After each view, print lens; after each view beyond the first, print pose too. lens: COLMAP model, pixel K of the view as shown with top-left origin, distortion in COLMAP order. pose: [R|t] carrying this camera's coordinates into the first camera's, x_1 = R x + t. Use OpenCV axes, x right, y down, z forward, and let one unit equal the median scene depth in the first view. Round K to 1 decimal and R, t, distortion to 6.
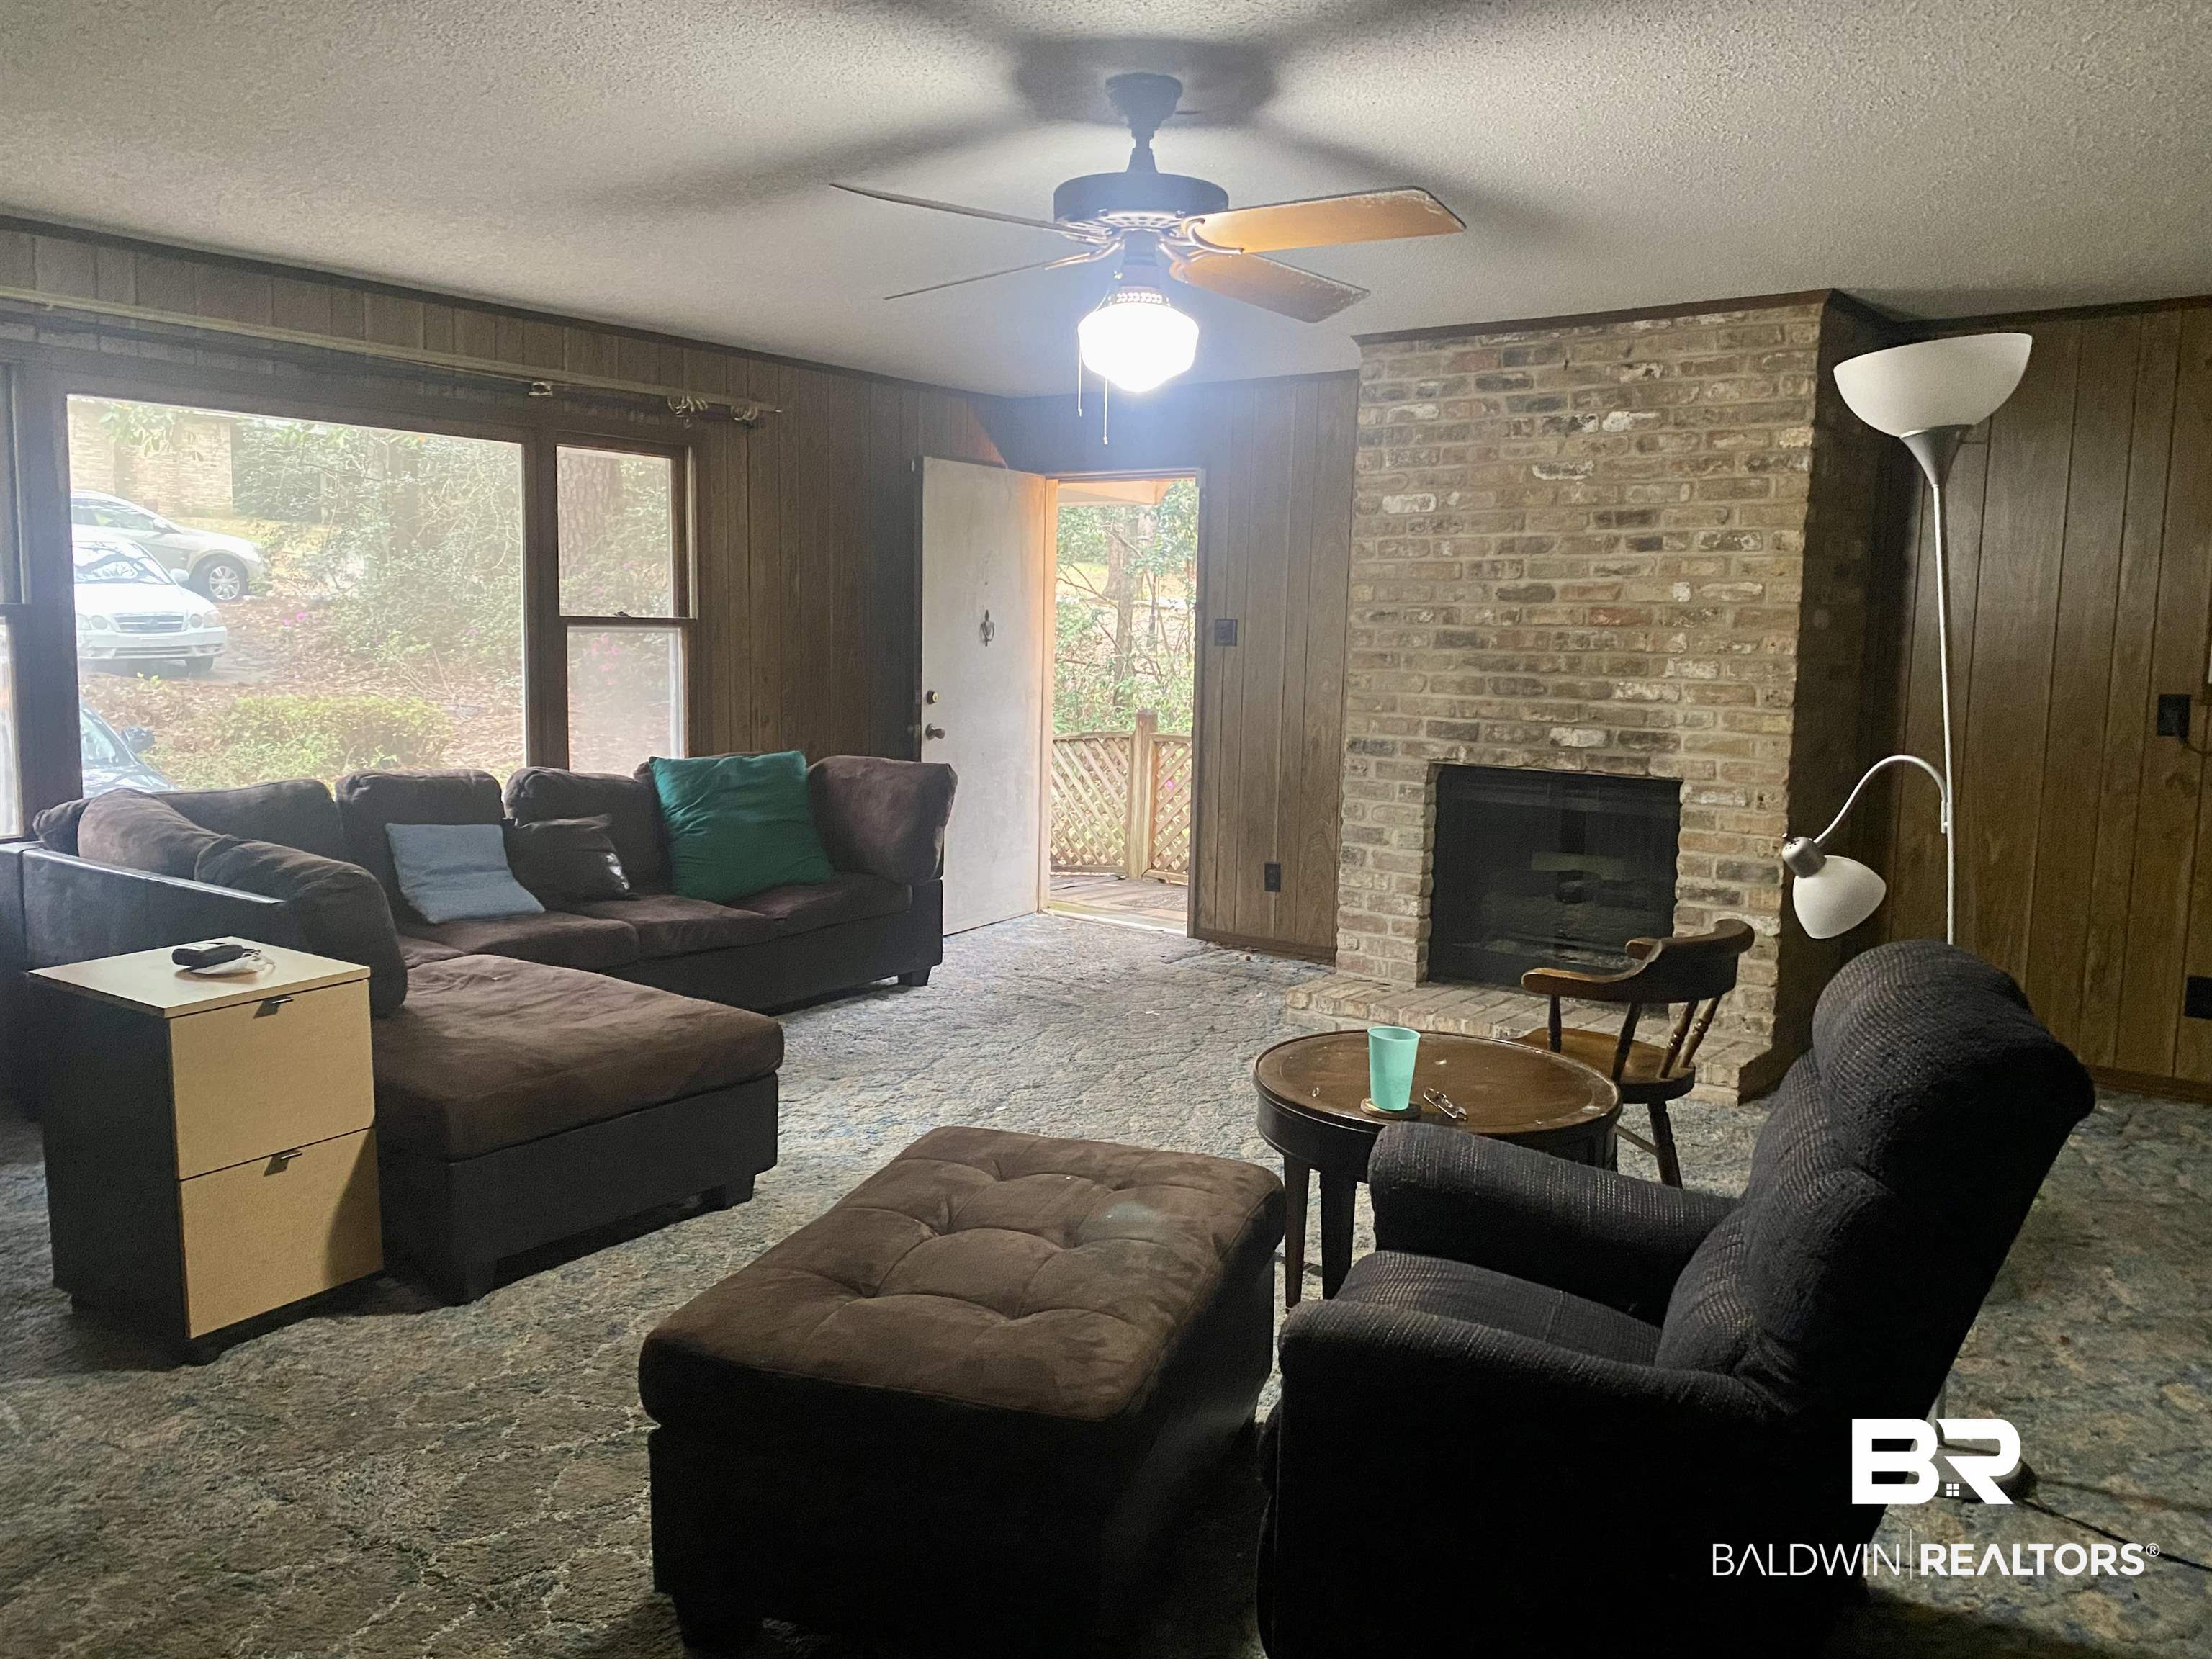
lens RADIAL K [[1654.1, 0, 1124.9], [0, 1654.1, 837.7], [0, 0, 1]] dist [0.013489, -0.024201]
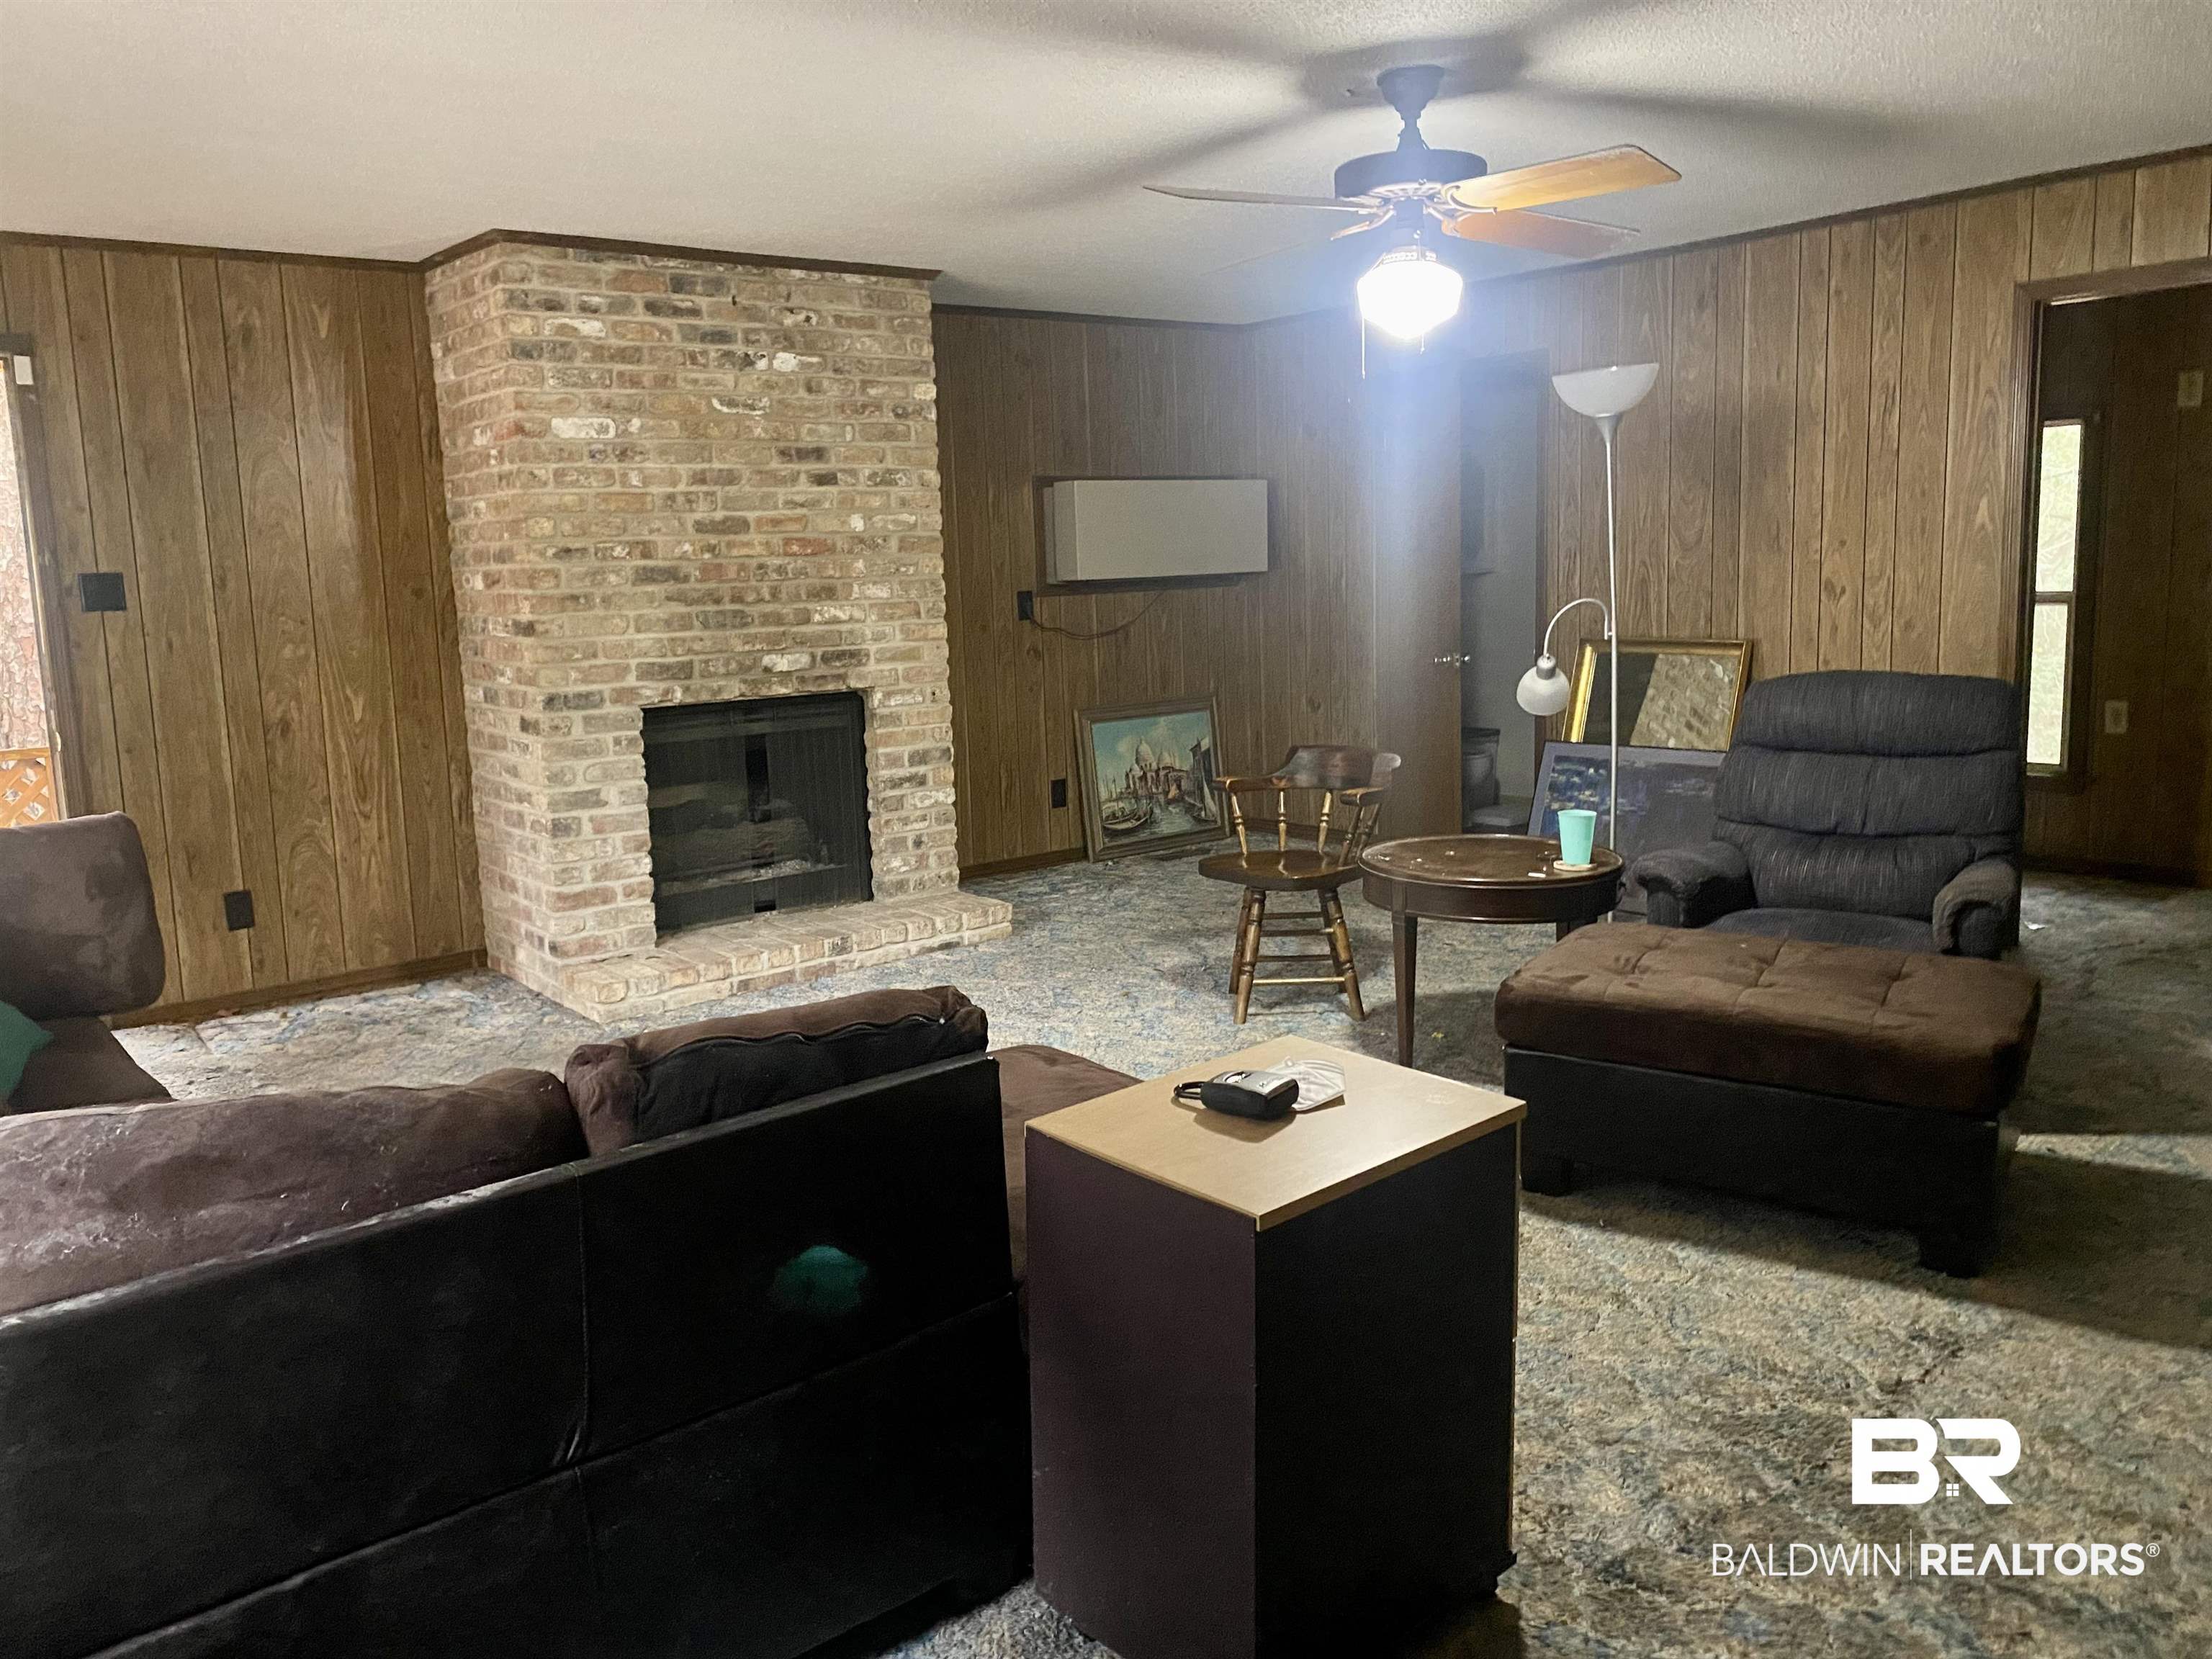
lens RADIAL K [[1654.1, 0, 1128.1], [0, 1654.1, 819.9], [0, 0, 1]] dist [0.013489, -0.024201]
pose [[0.240402, -0.178726, 0.954078, -0.693846], [0.158512, 0.976937, 0.143067, -0.078293], [-0.957643, 0.116840, 0.263188, 0.524462]]
